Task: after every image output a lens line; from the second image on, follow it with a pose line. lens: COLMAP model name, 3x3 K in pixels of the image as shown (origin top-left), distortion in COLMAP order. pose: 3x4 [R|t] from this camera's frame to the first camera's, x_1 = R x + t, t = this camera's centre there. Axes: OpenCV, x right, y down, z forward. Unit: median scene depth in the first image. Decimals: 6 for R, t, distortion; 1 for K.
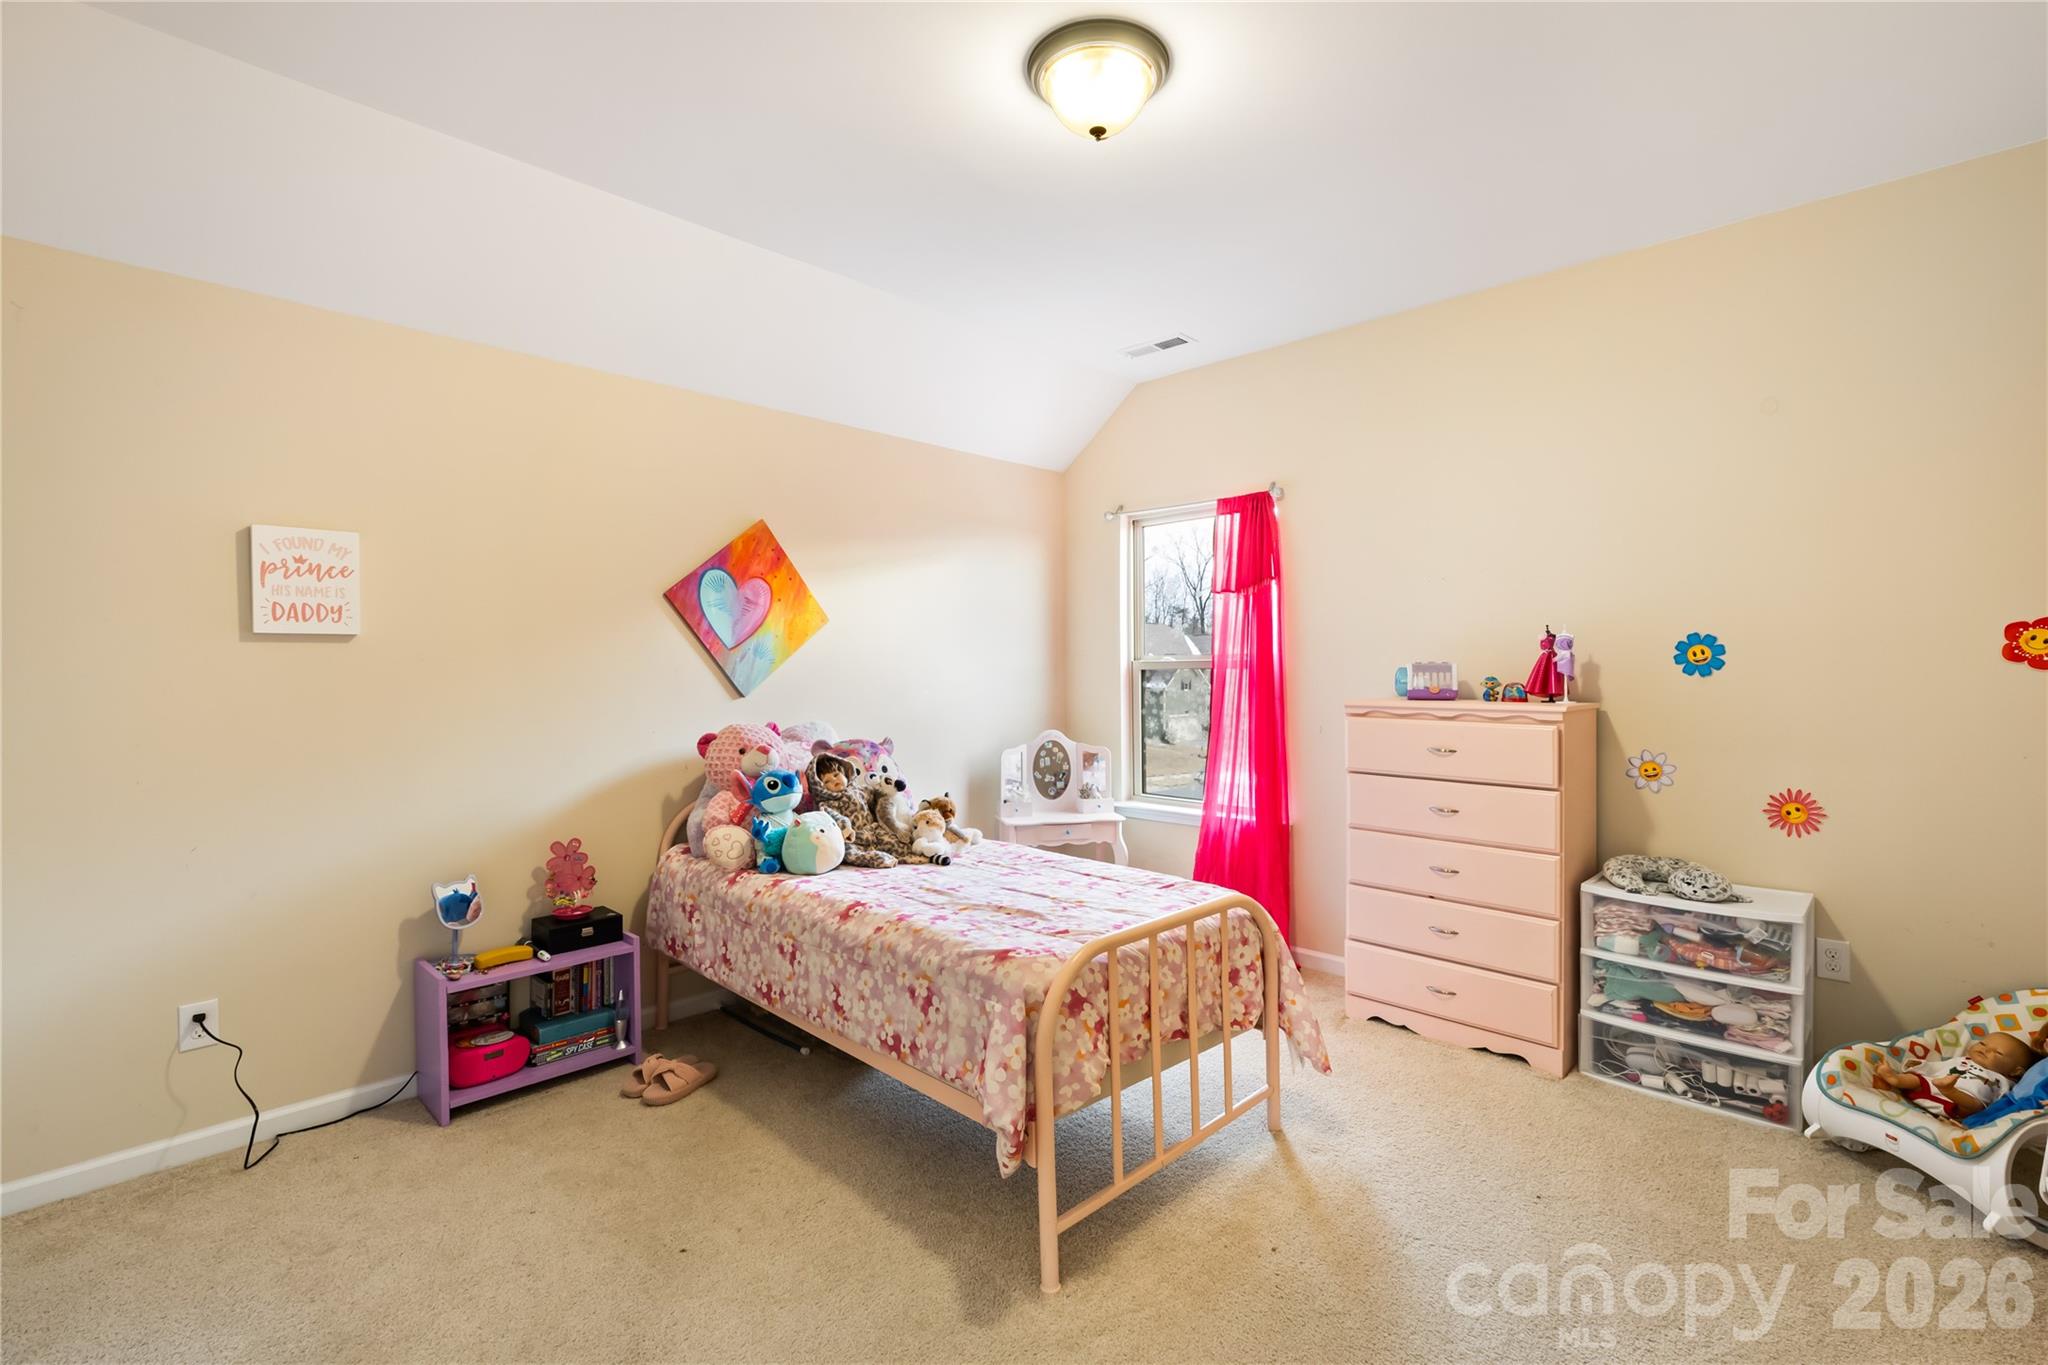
lens RADIAL K [[936.0, 0, 1025.2], [0, 936.0, 678.4], [0, 0, 1]] dist [-0.000224, -0.000067]
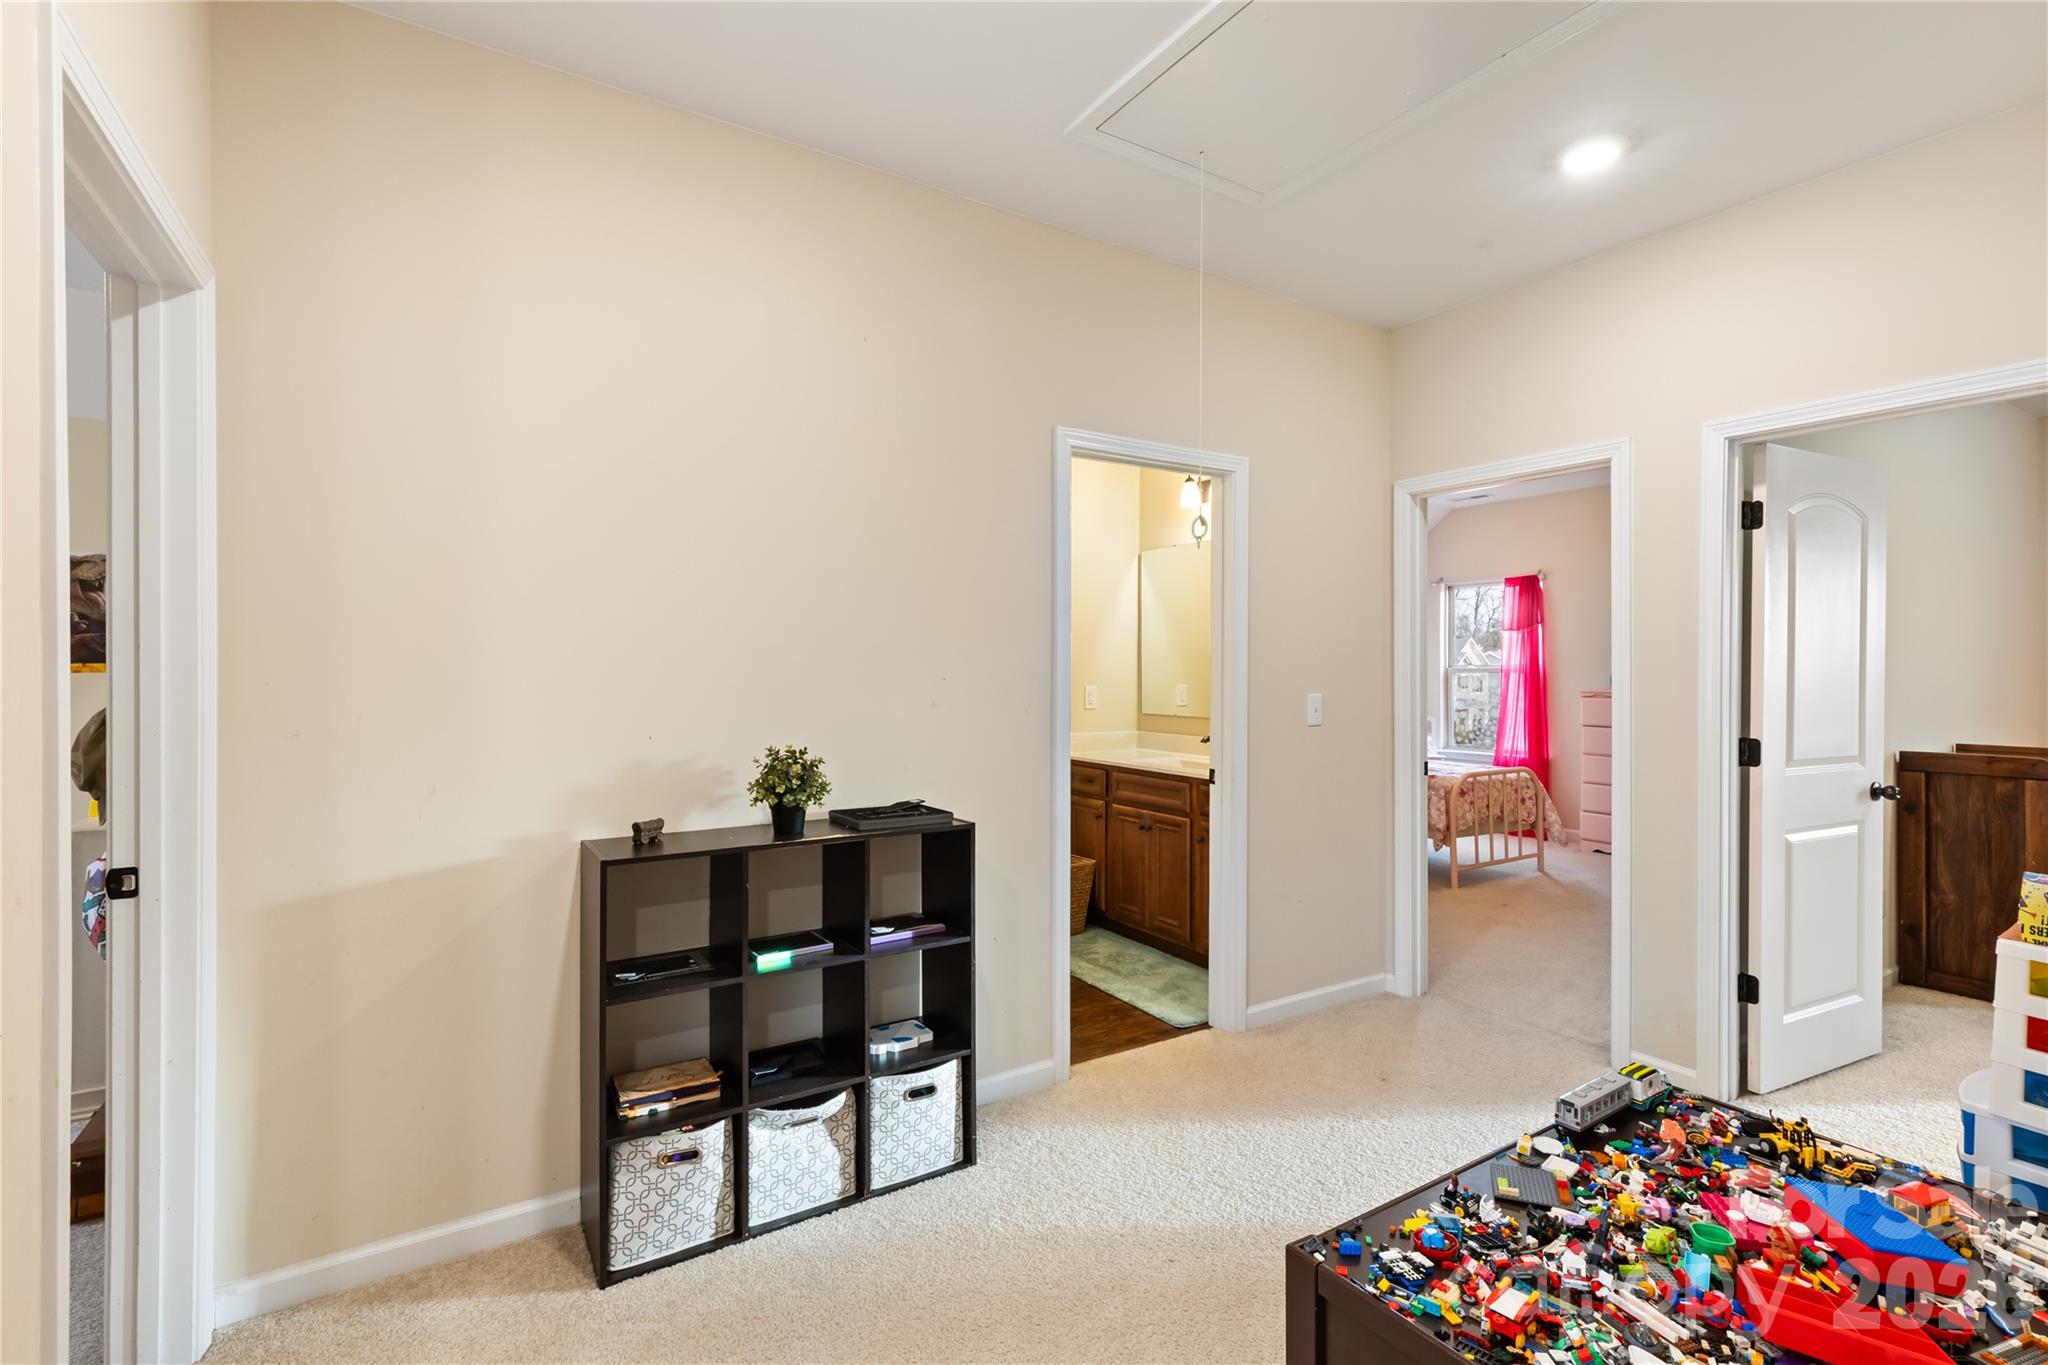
lens RADIAL K [[936.0, 0, 1020.6], [0, 936.0, 677.7], [0, 0, 1]] dist [-0.000224, -0.000067]
pose [[0.971225, 0.004309, -0.238124, -0.306329], [-0.006075, 0.999959, -0.006681, 0.018630], [0.238085, 0.007935, 0.971212, -1.096052]]
